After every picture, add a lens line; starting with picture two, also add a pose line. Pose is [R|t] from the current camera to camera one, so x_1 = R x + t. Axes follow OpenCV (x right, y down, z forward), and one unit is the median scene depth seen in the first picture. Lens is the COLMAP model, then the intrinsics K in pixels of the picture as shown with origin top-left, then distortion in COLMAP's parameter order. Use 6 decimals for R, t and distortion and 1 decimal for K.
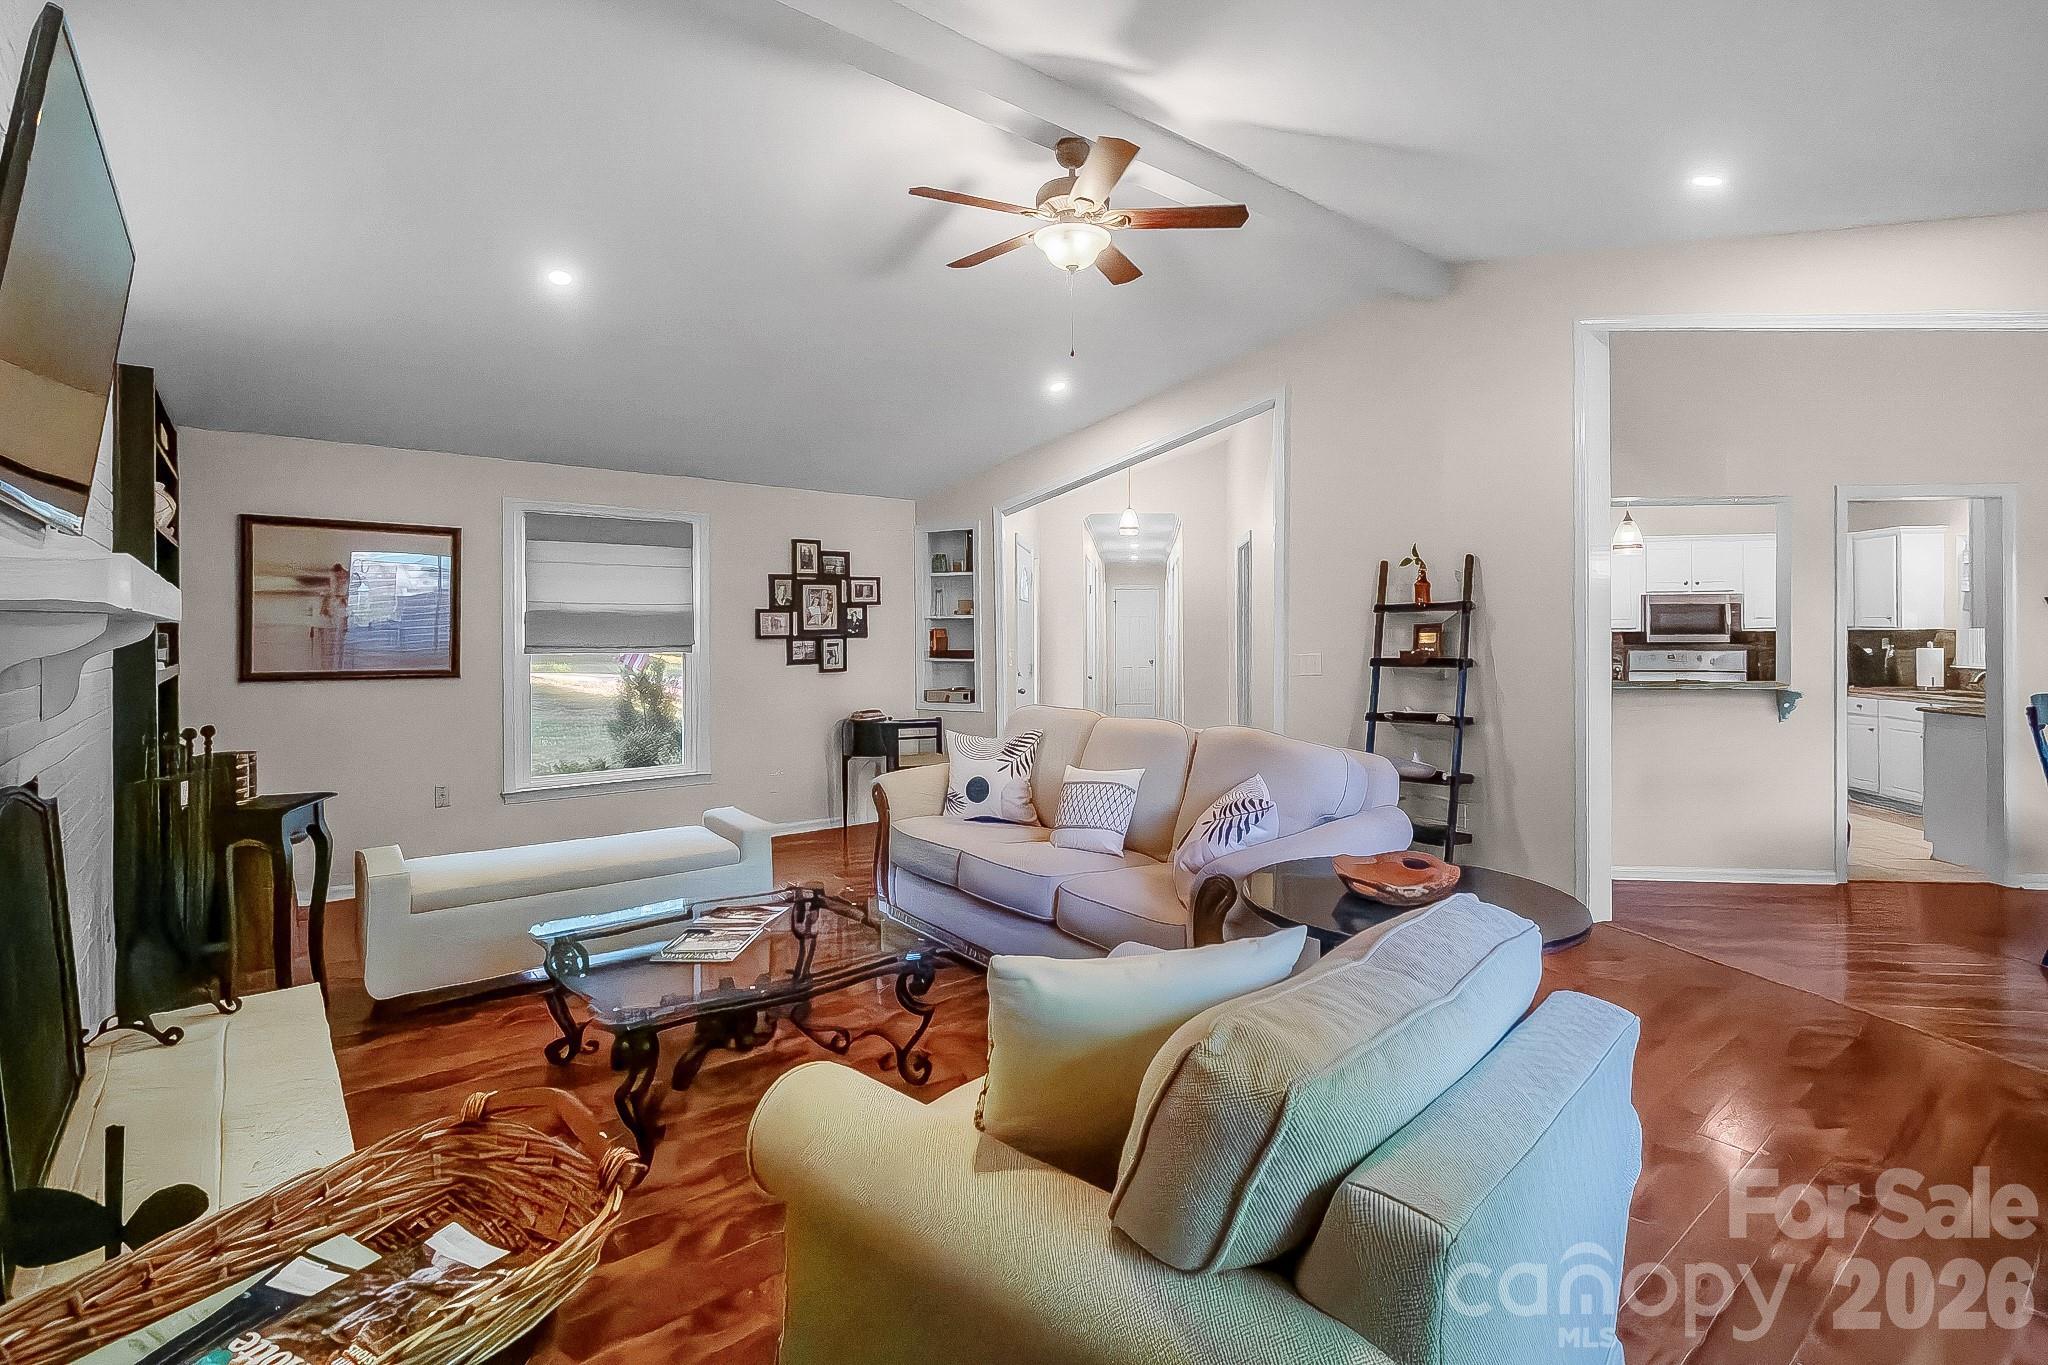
lens RADIAL K [[941.2, 0, 1053.9], [0, 941.2, 629.4], [0, 0, 1]] dist [0.001554, -0.001181]
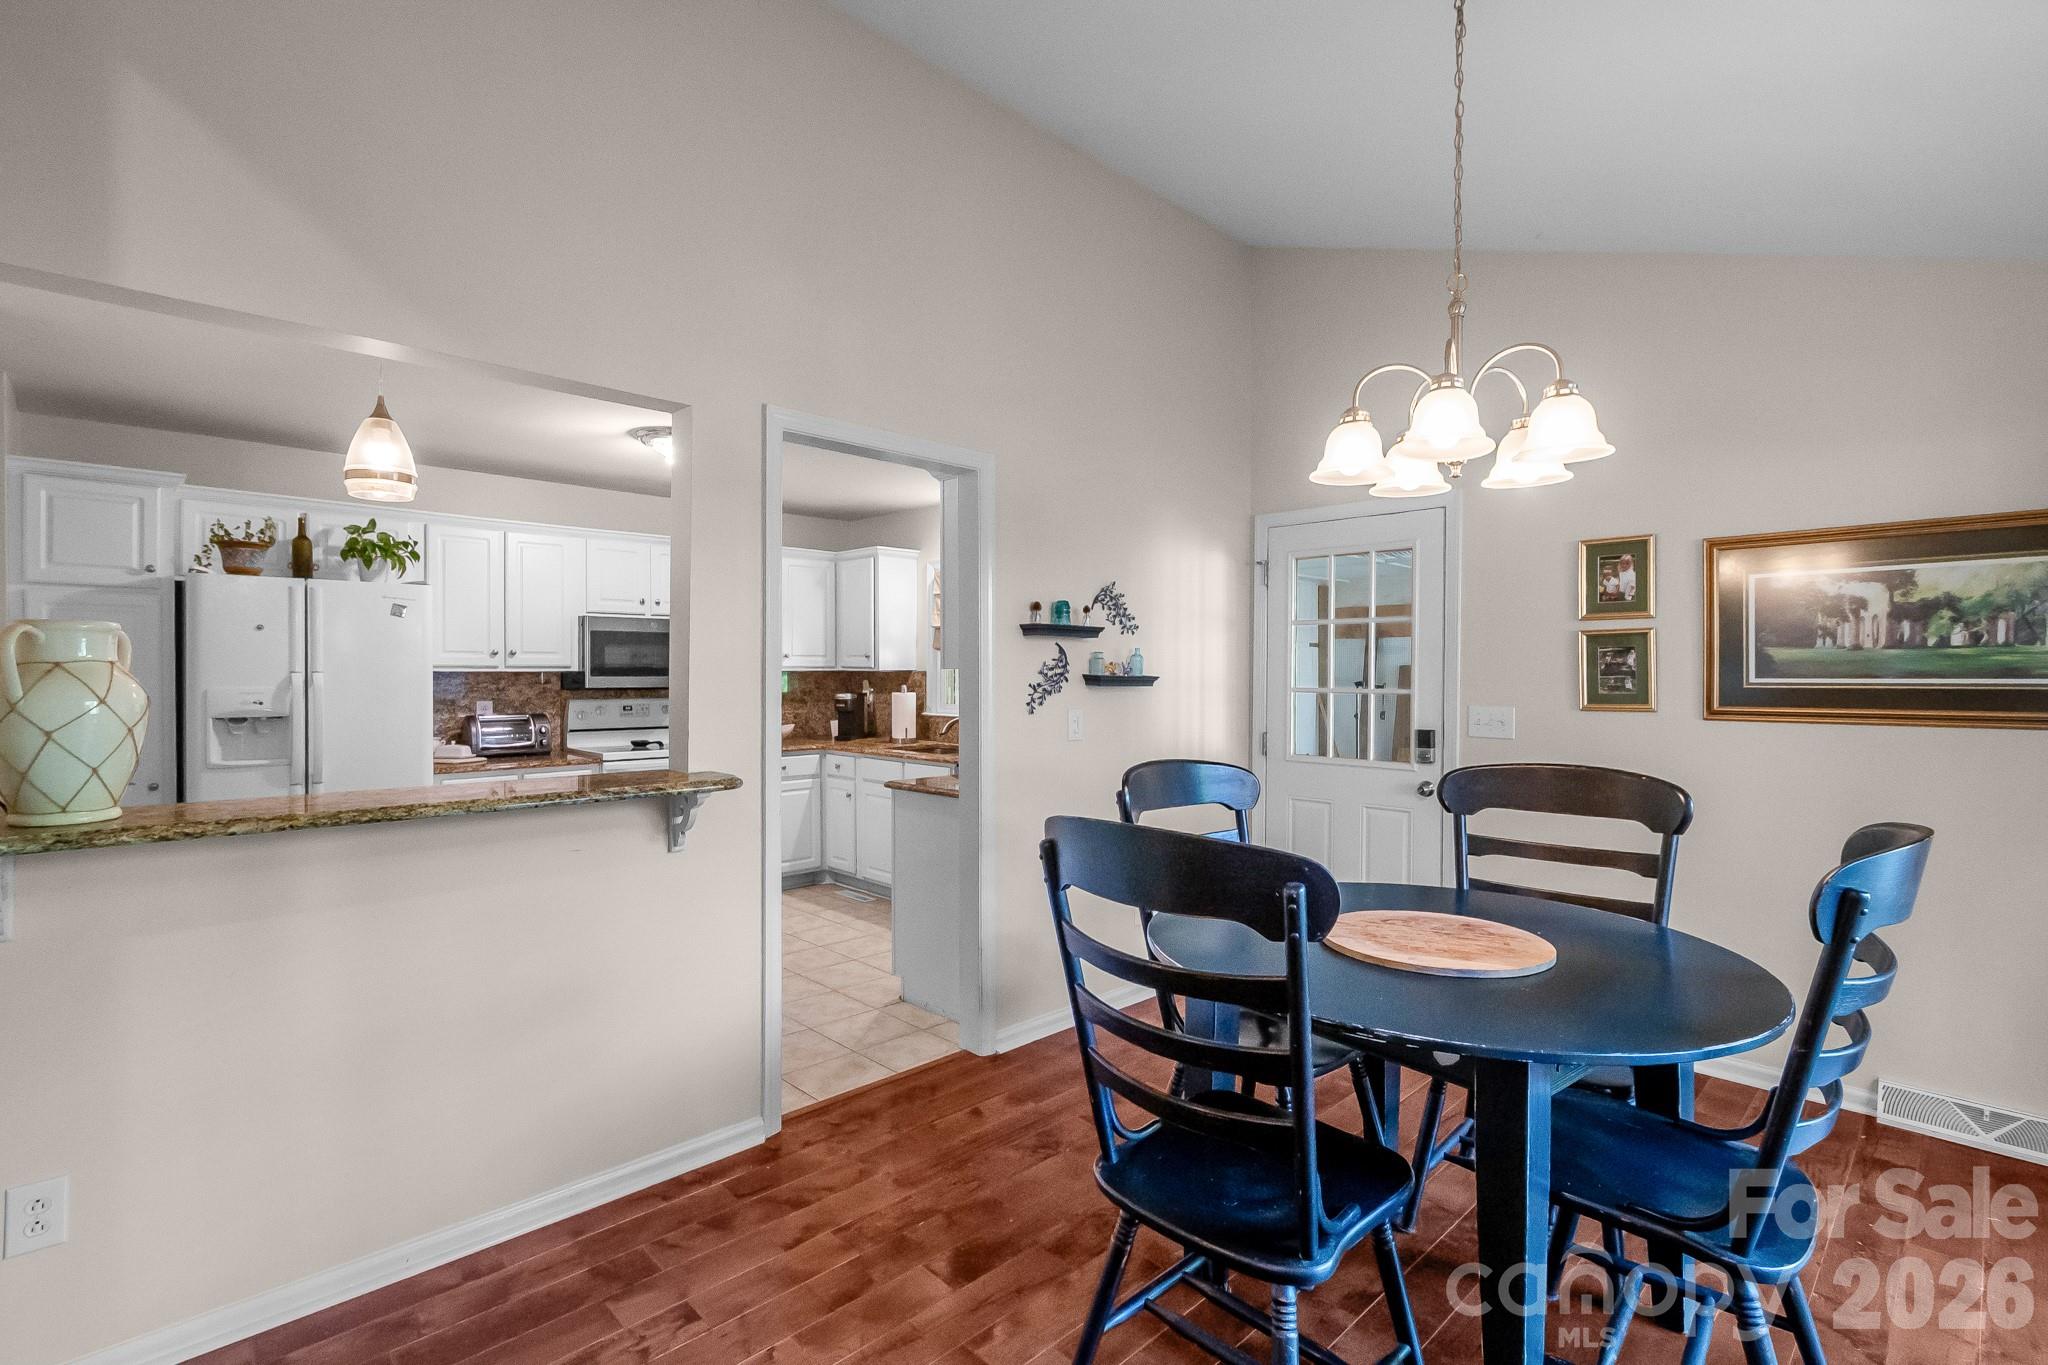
lens RADIAL K [[941.2, 0, 1037.8], [0, 941.2, 686.2], [0, 0, 1]] dist [0.001554, -0.001181]
pose [[0.635799, -0.007578, 0.771818, 0.399440], [-0.005505, 0.999882, 0.014352, 0.001332], [-0.771835, -0.013374, 0.635682, 0.416829]]
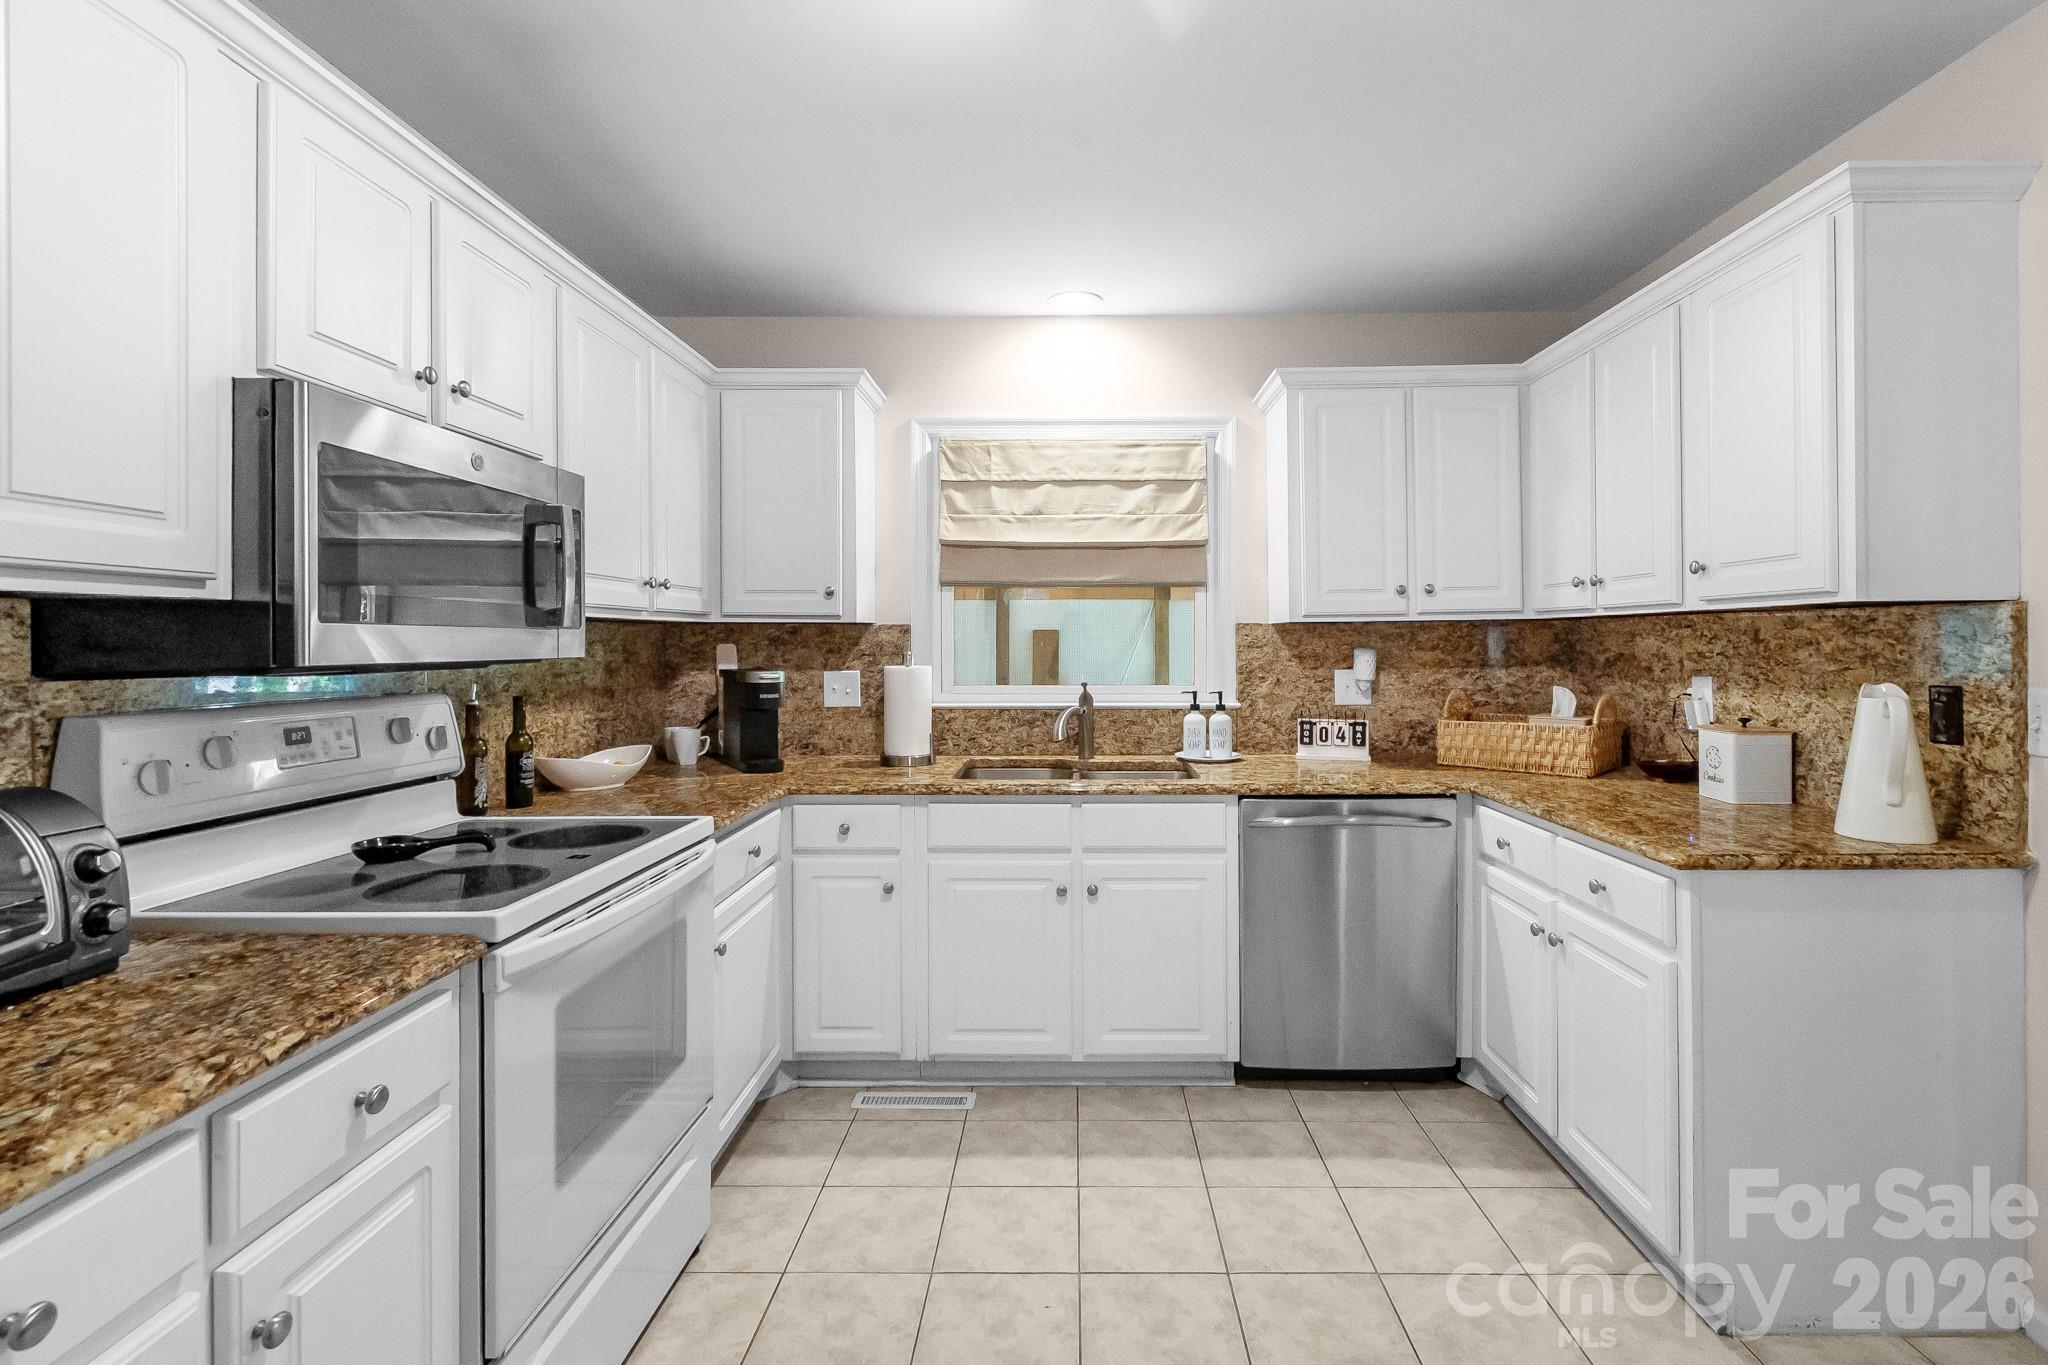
lens RADIAL K [[941.2, 0, 1007.5], [0, 941.2, 656.3], [0, 0, 1]] dist [0.001554, -0.001181]
pose [[-0.066050, -0.011214, 0.997753, 0.558384], [0.001370, 0.999935, 0.011329, 0.011957], [-0.997815, 0.002115, -0.066030, 1.098933]]
